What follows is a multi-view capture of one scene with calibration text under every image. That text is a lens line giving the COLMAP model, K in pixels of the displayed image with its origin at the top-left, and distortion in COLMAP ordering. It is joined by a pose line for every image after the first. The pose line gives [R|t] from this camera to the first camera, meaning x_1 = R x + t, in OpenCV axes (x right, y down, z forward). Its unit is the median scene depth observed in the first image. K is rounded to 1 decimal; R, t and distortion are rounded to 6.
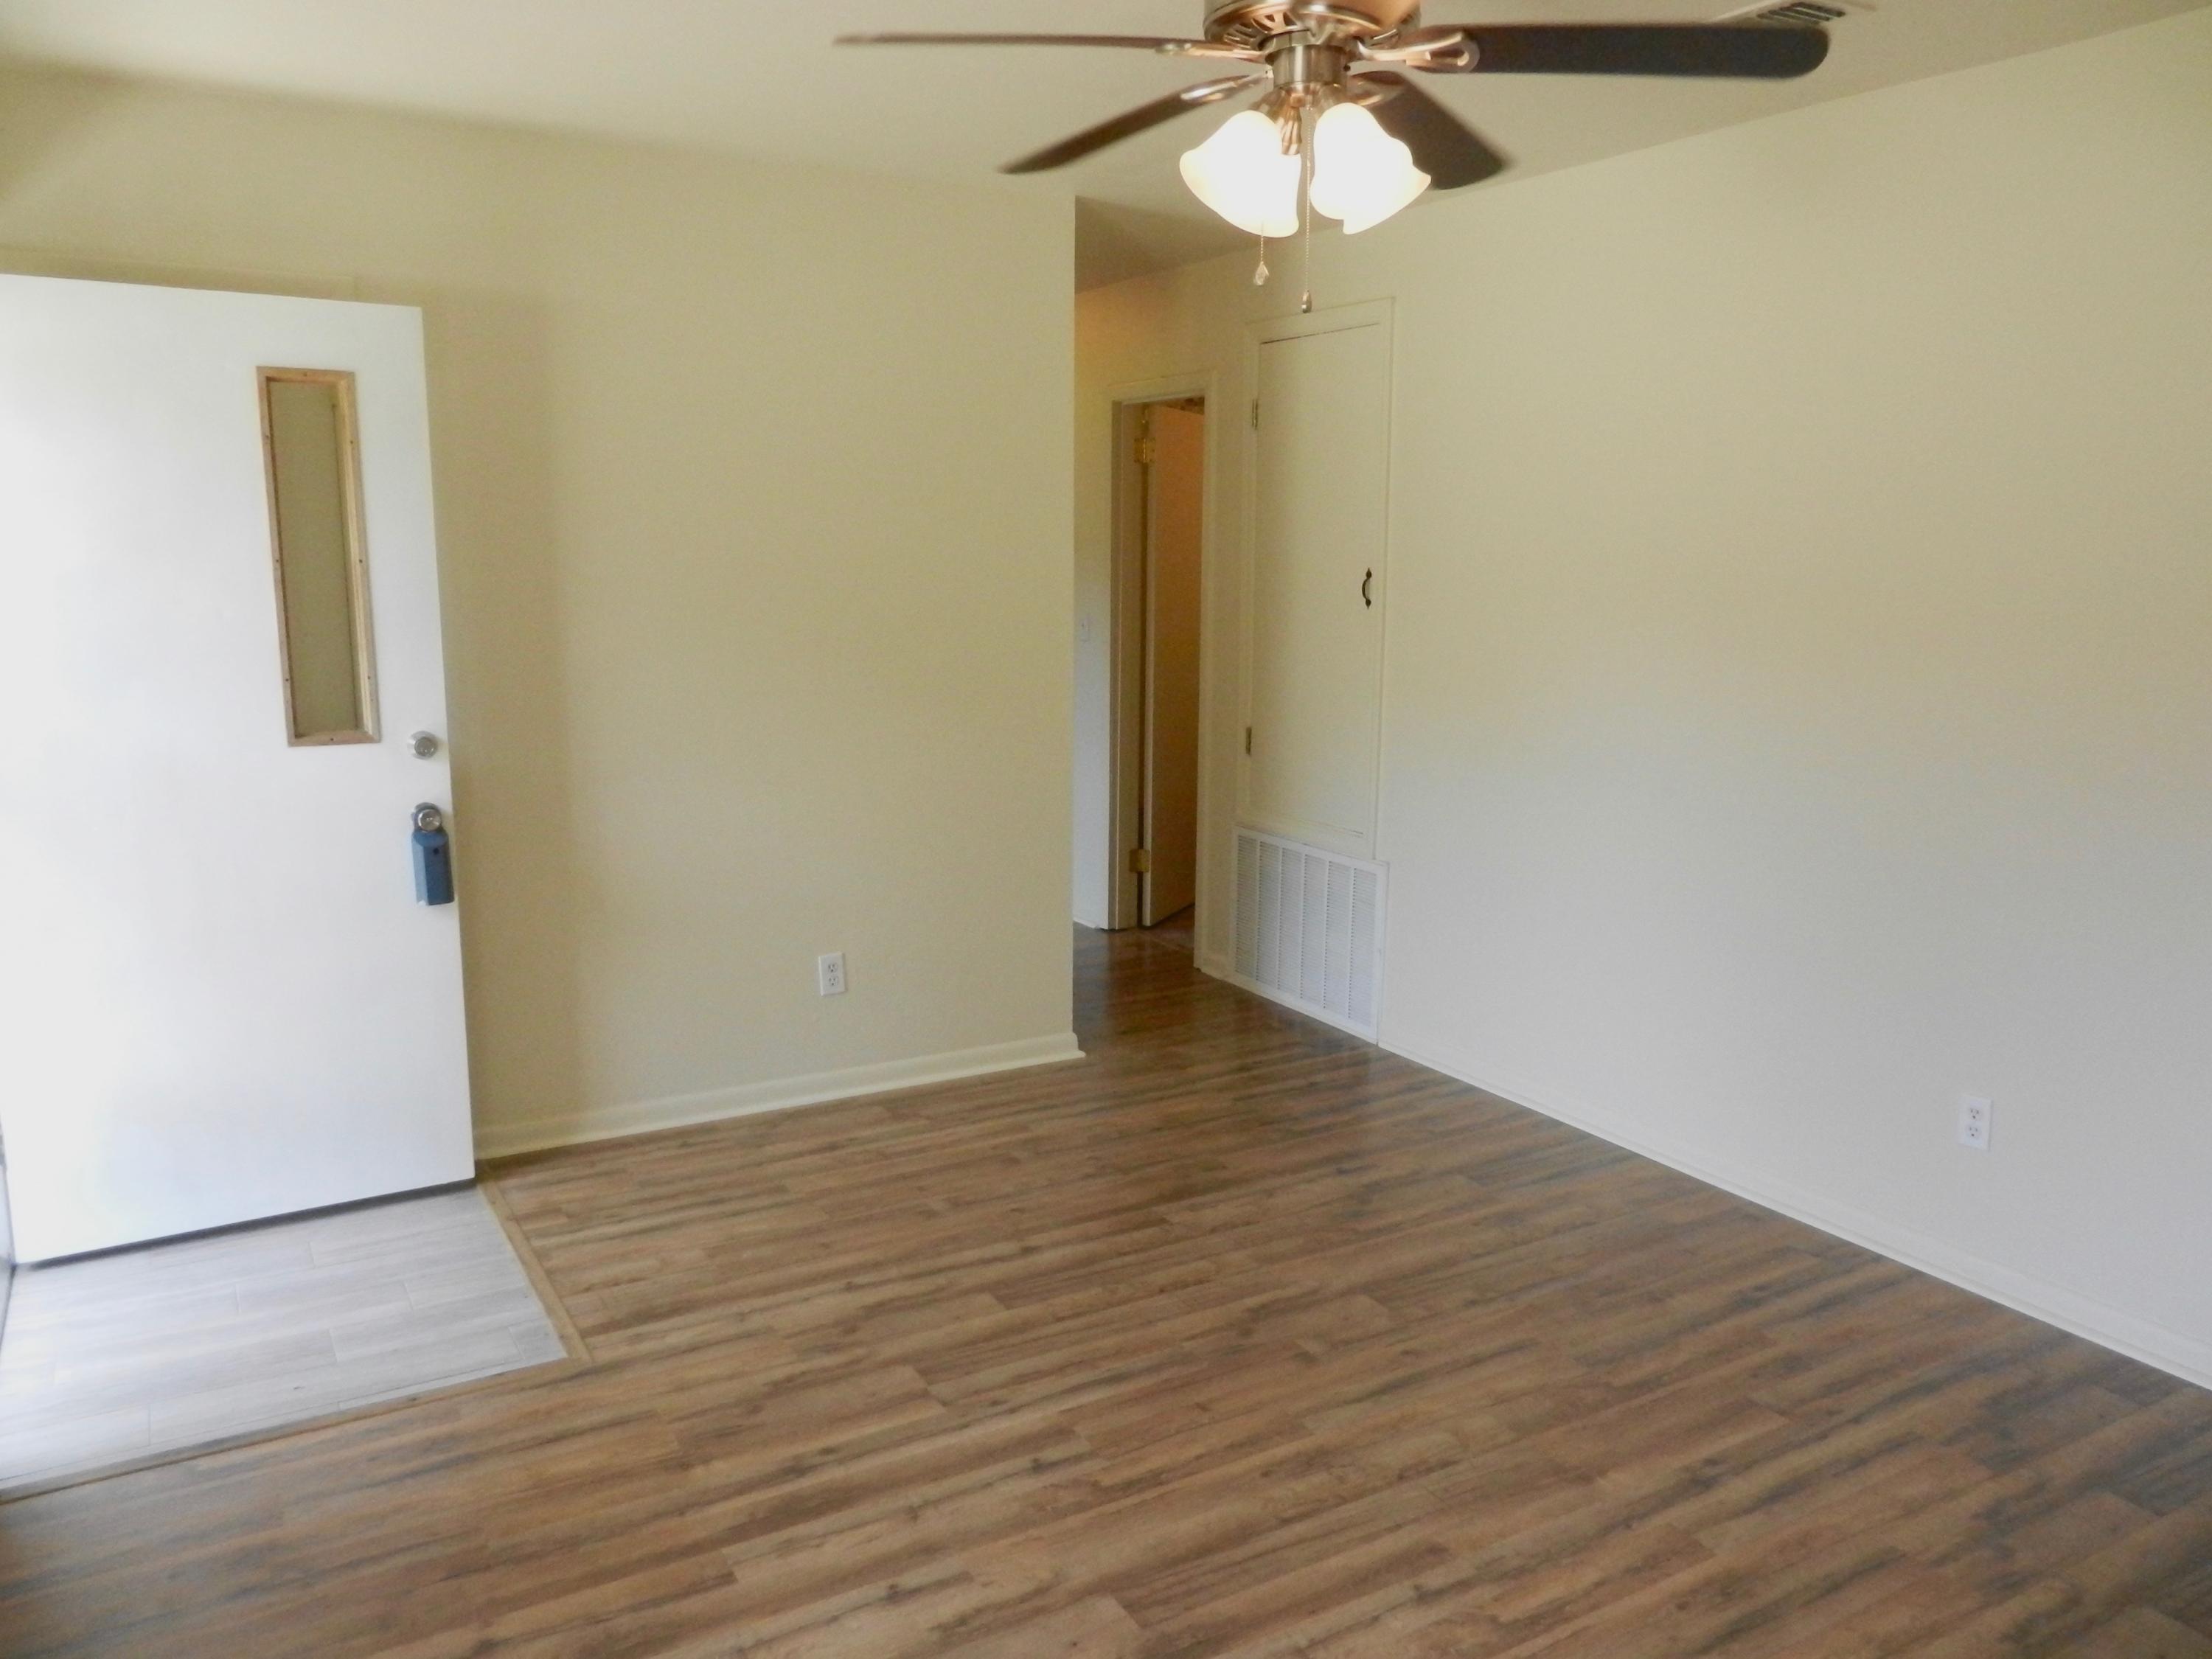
lens RADIAL K [[1587.2, 0, 1108.8], [0, 1587.2, 866.6], [0, 0, 1]] dist [-0.019991, 0.009318]
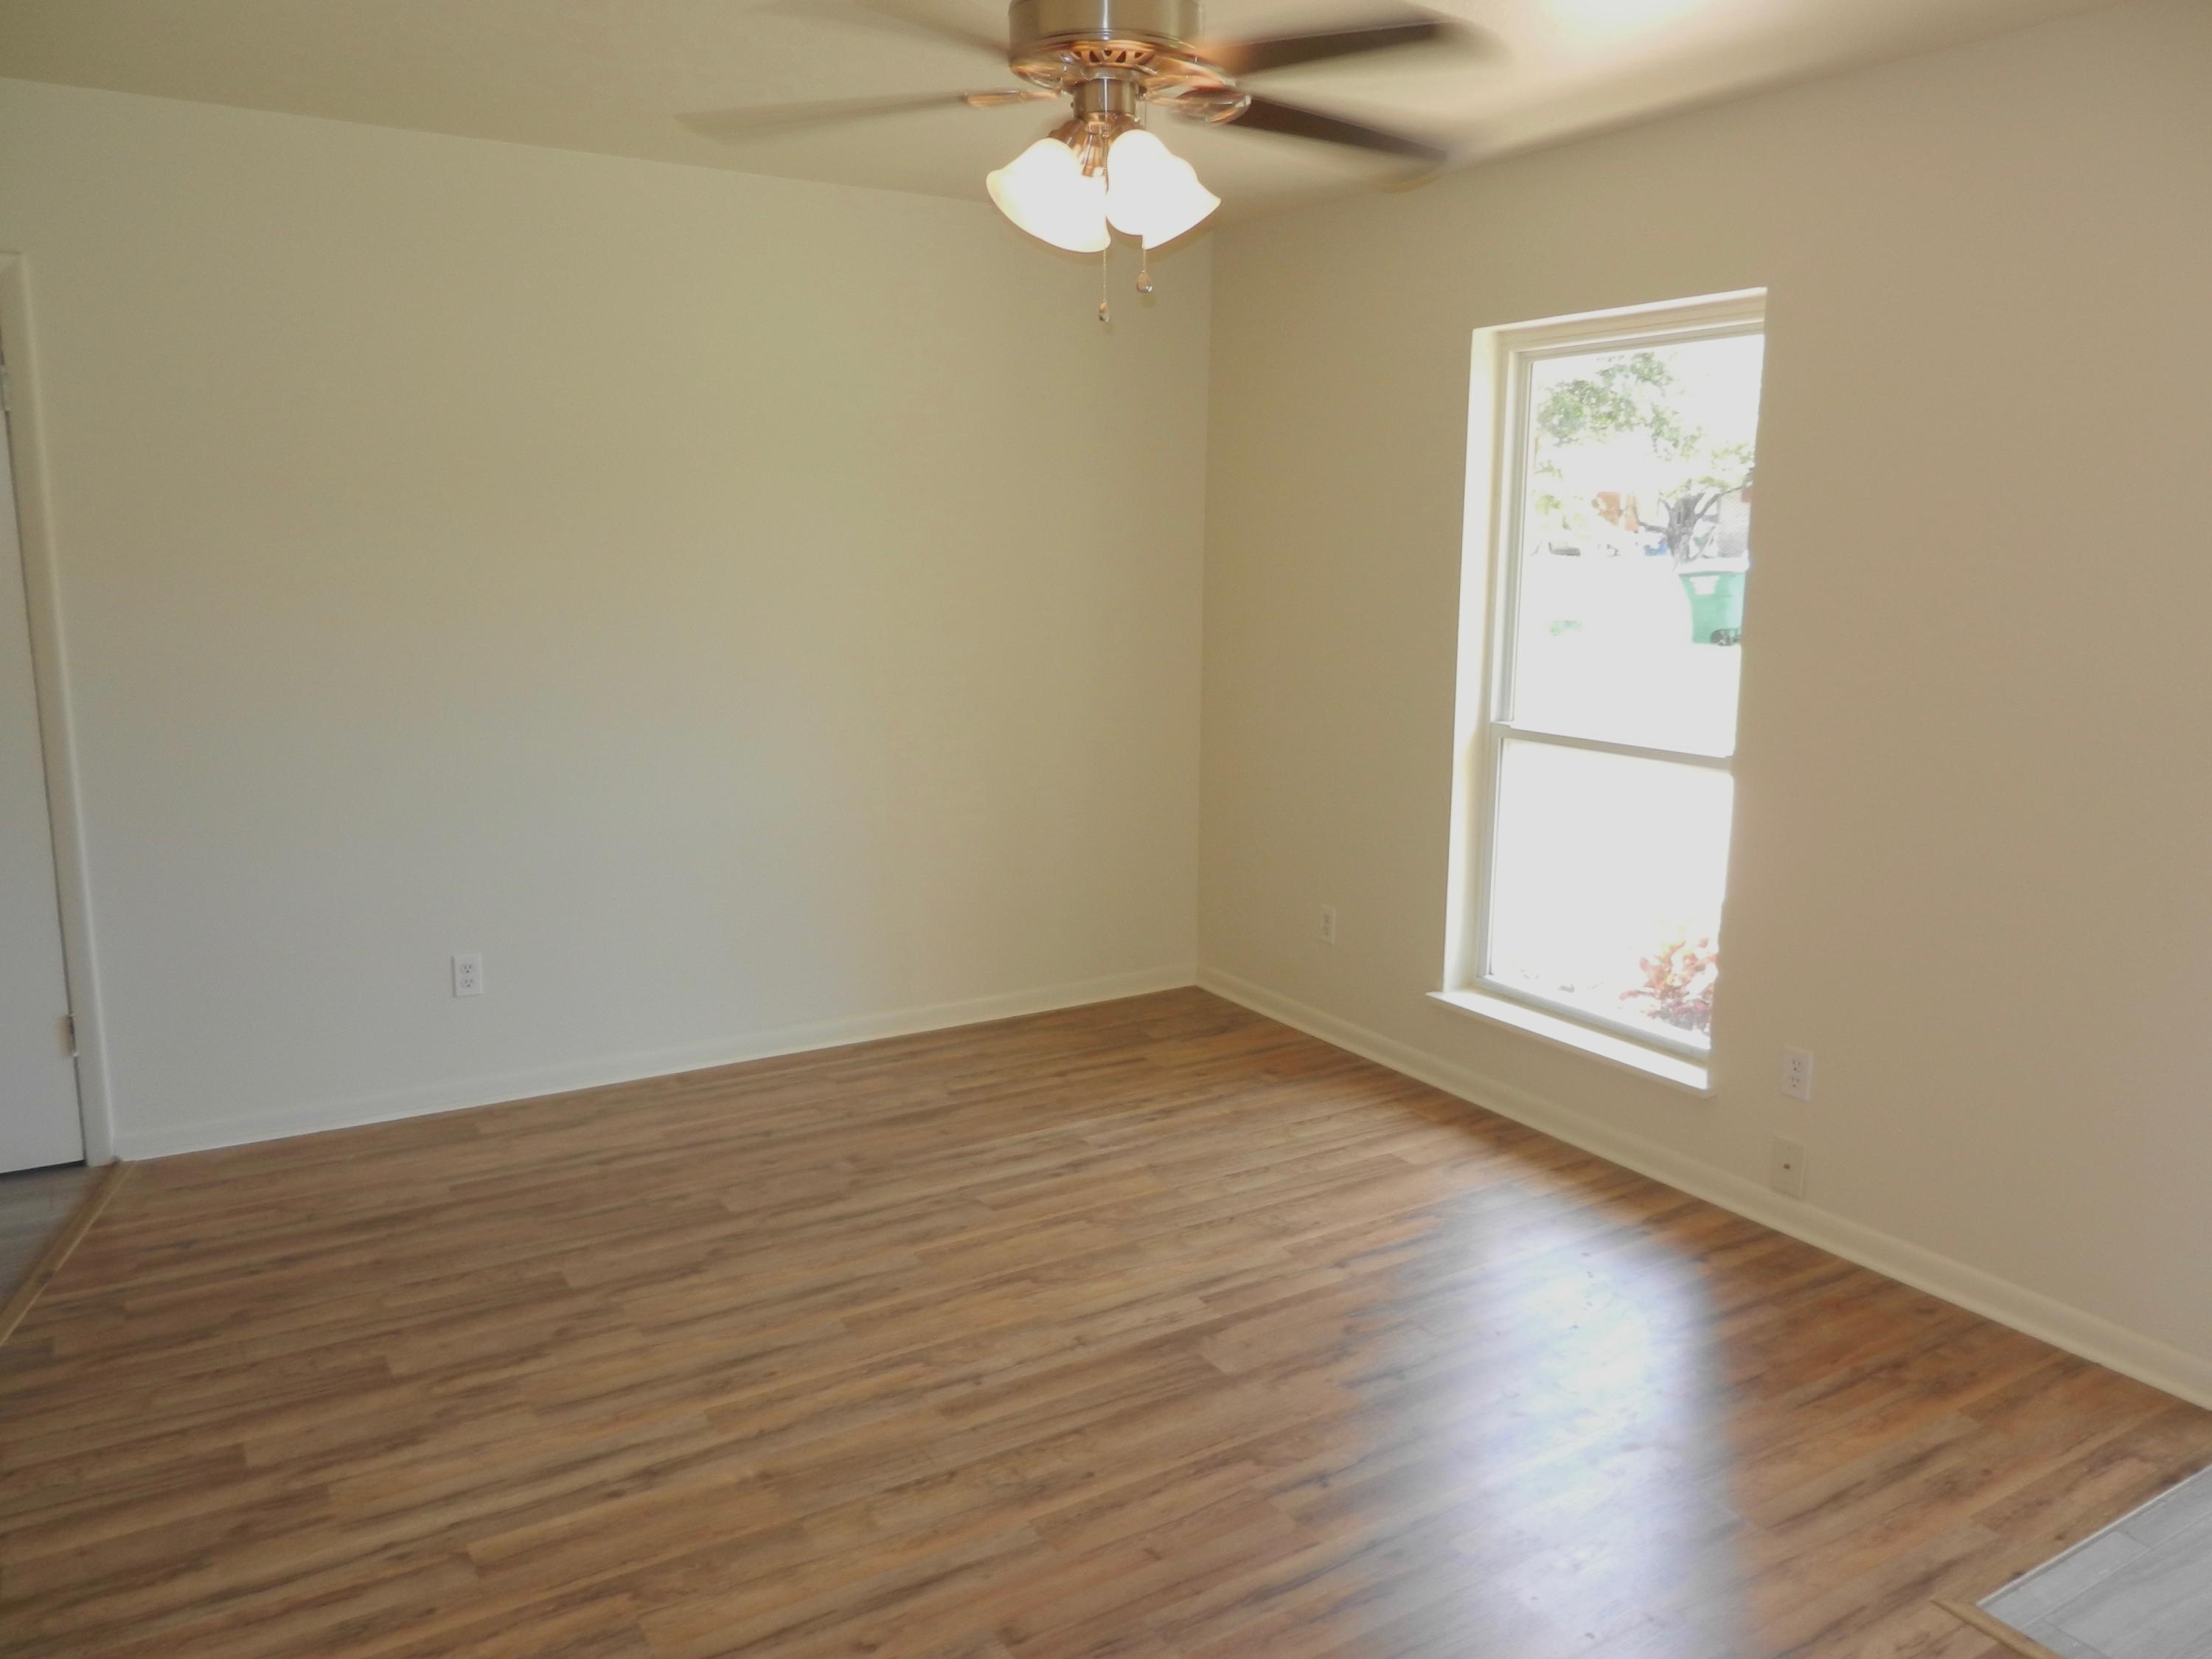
lens RADIAL K [[1633.9, 0, 1106.0], [0, 1633.9, 829.5], [0, 0, 1]] dist [0.007749, -0.001129]
pose [[-0.999509, -0.011058, -0.029328, 0.098423], [-0.021146, 0.928573, 0.370547, -0.294918], [0.023135, 0.370985, -0.928351, 1.438190]]
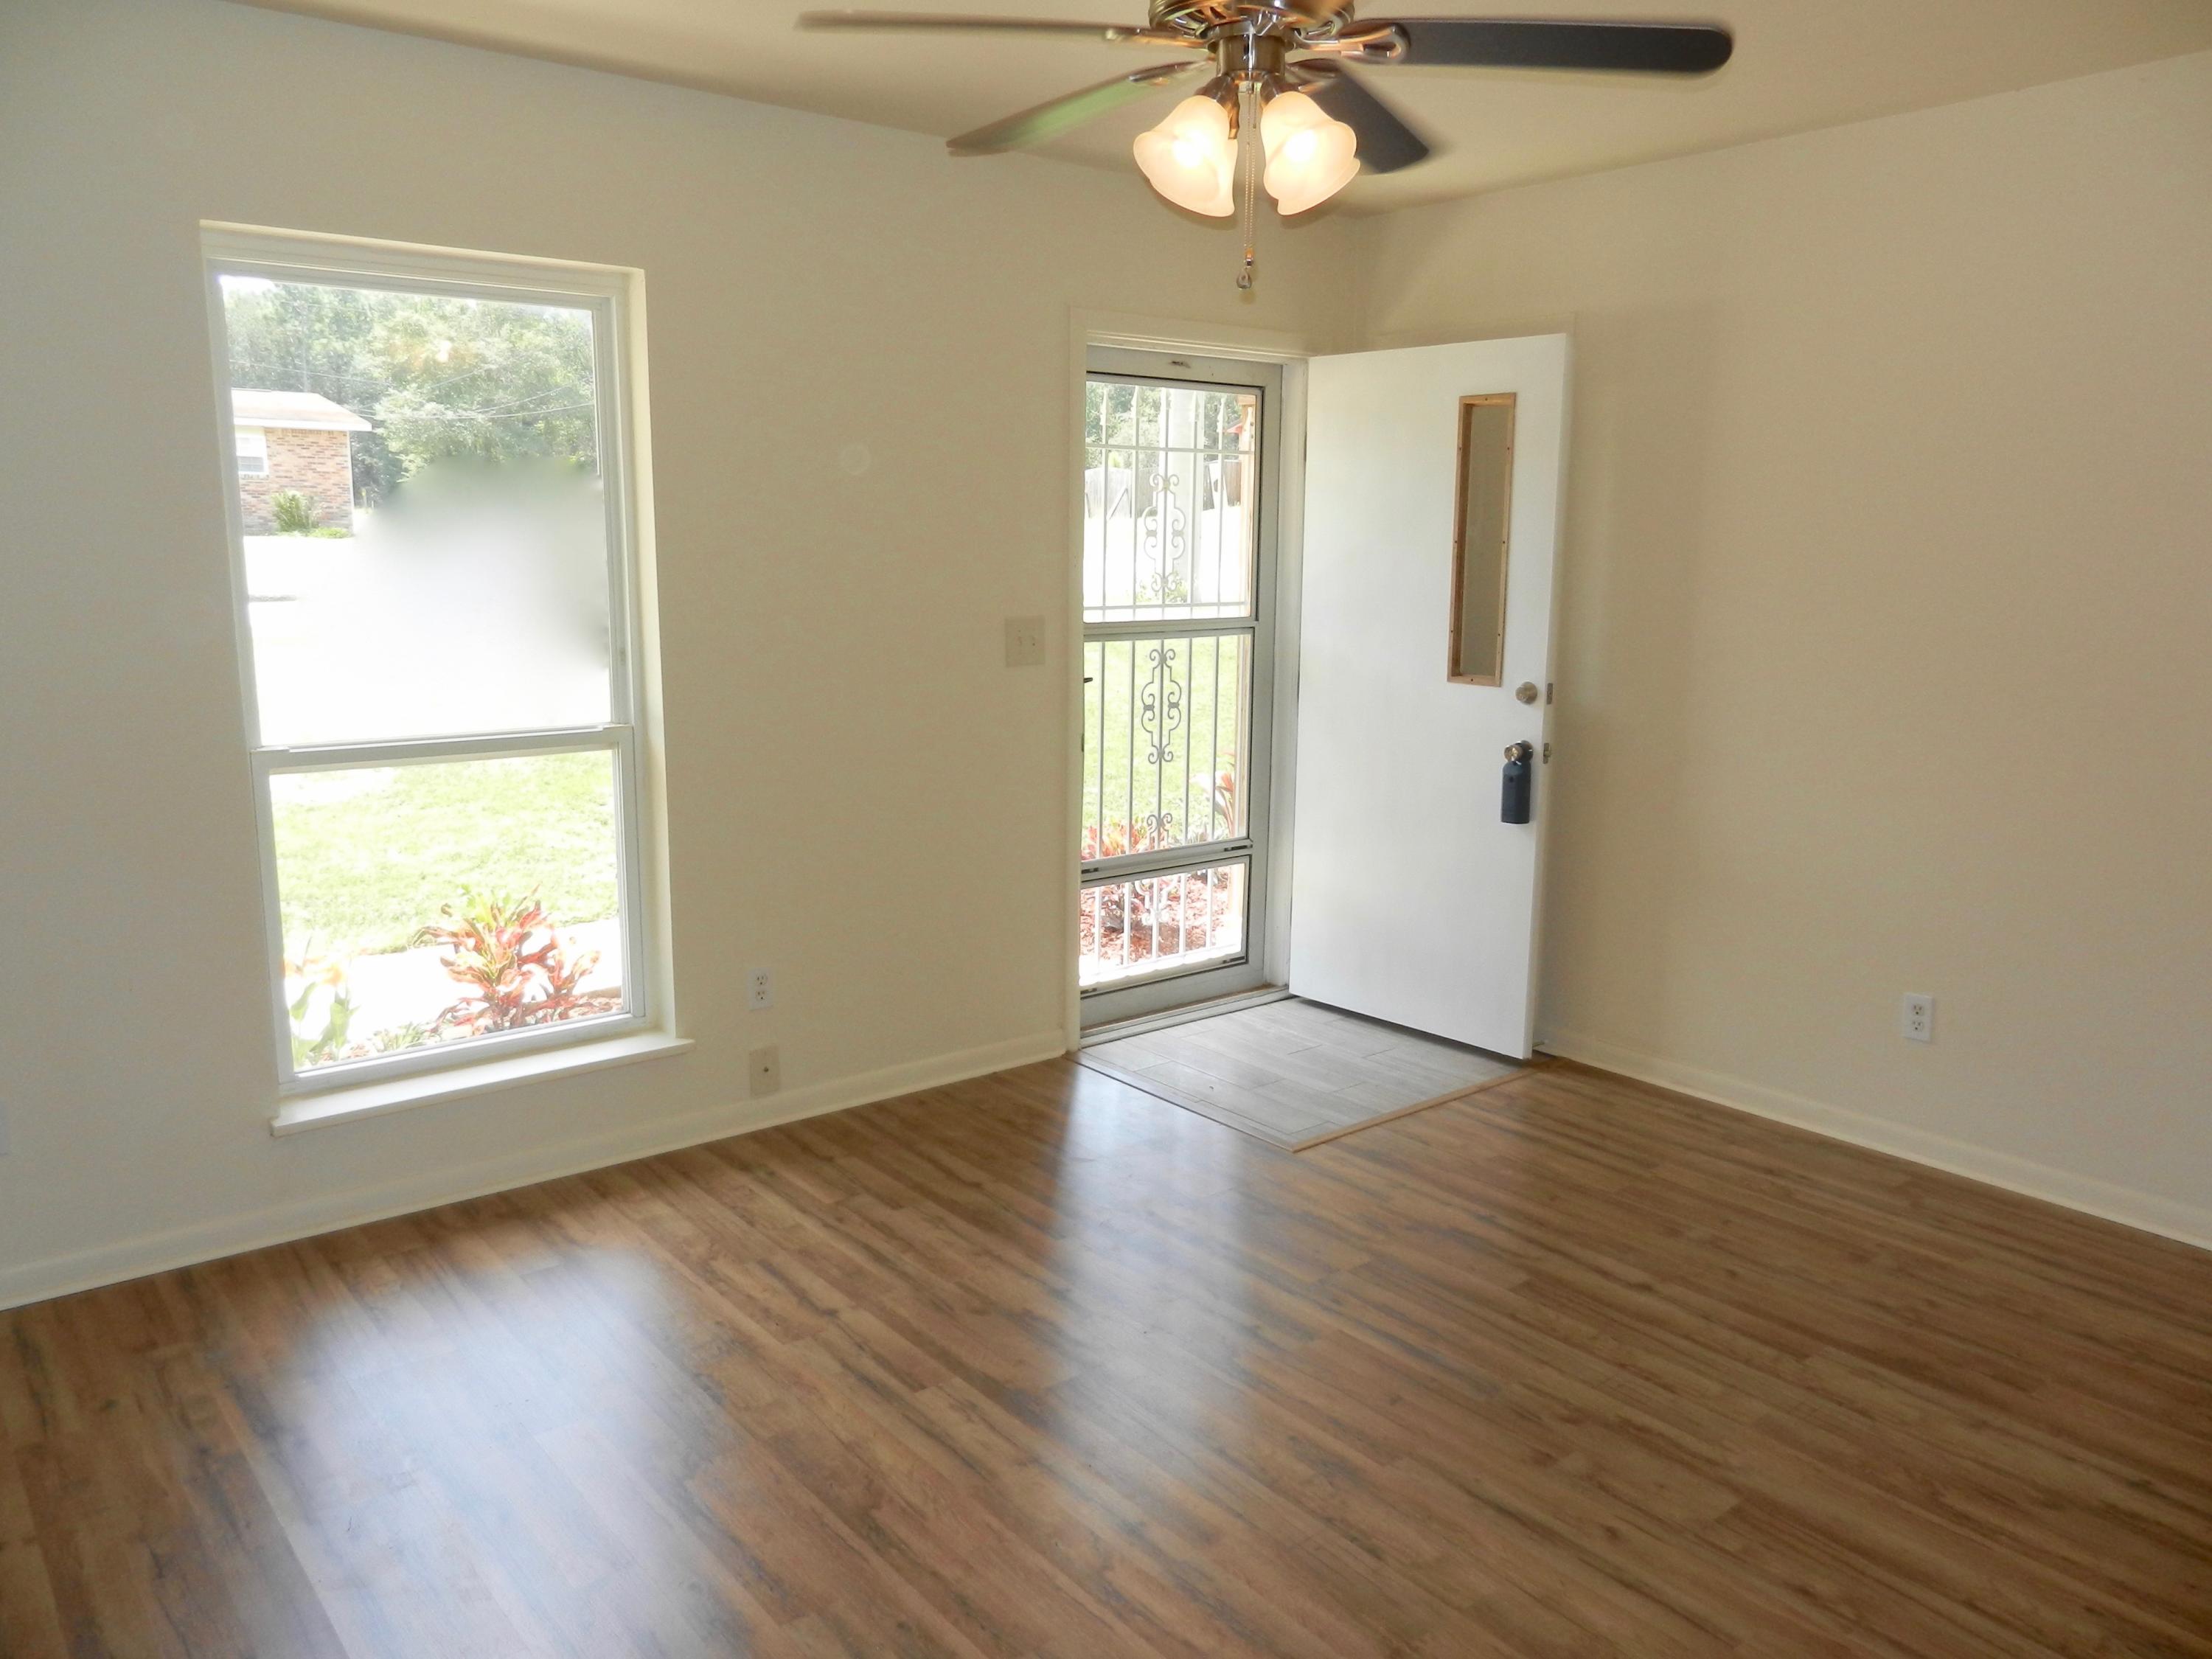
lens RADIAL K [[1587.2, 0, 1108.8], [0, 1587.2, 866.6], [0, 0, 1]] dist [-0.019991, 0.009318]
pose [[0.159019, 0.192286, -0.968369, 0.783747], [-0.204063, 0.966071, 0.158320, -0.080716], [0.965956, 0.172433, 0.192862, 0.505974]]
